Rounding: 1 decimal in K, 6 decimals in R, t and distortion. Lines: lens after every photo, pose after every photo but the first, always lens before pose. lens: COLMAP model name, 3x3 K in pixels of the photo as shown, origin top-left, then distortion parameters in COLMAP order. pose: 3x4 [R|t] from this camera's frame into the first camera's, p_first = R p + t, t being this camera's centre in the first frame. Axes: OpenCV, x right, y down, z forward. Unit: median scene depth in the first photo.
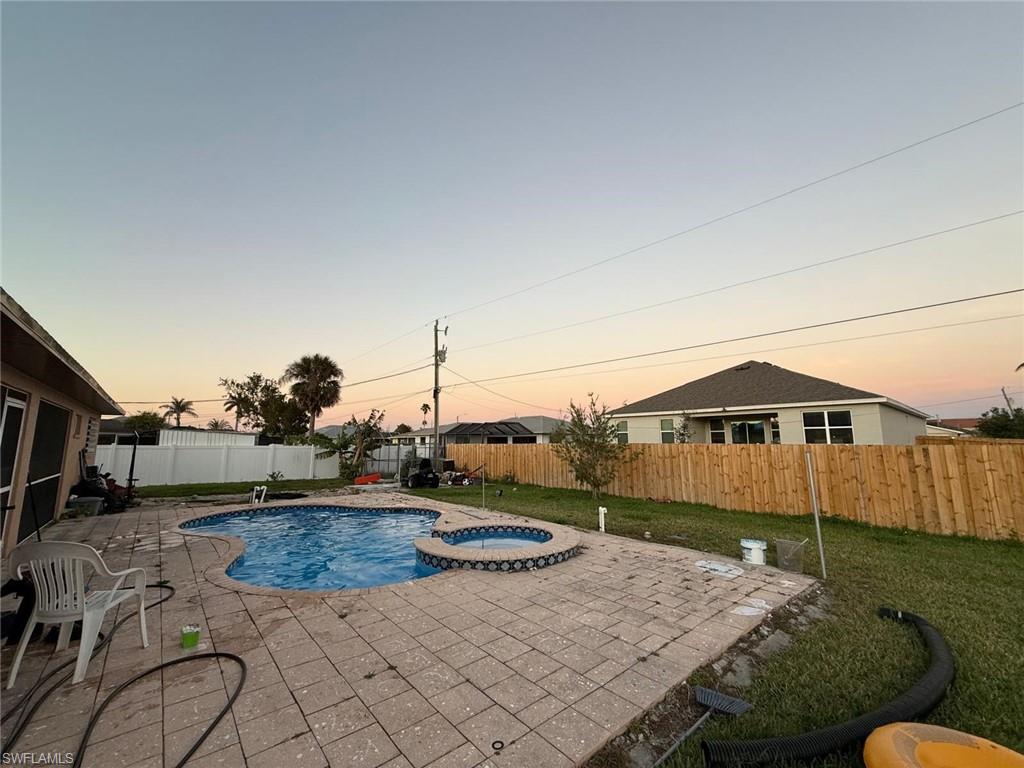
lens RADIAL K [[406.9, 0, 511.4], [0, 406.9, 381.8], [0, 0, 1]] dist [-0.000684, 0.000434]
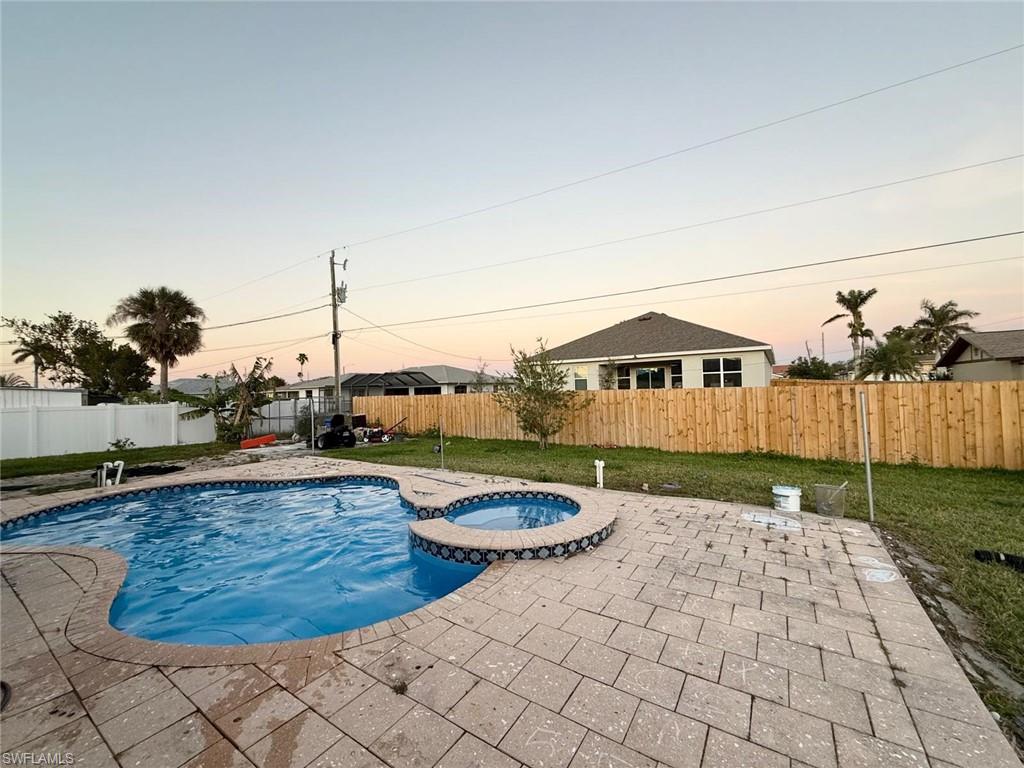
lens RADIAL K [[406.9, 0, 510.8], [0, 406.9, 382.9], [0, 0, 1]] dist [-0.000684, 0.000434]
pose [[0.962772, -0.018319, 0.269693, -0.121722], [-0.015358, 0.992383, 0.122233, 0.020081], [-0.269878, -0.121824, 0.955157, 0.134217]]
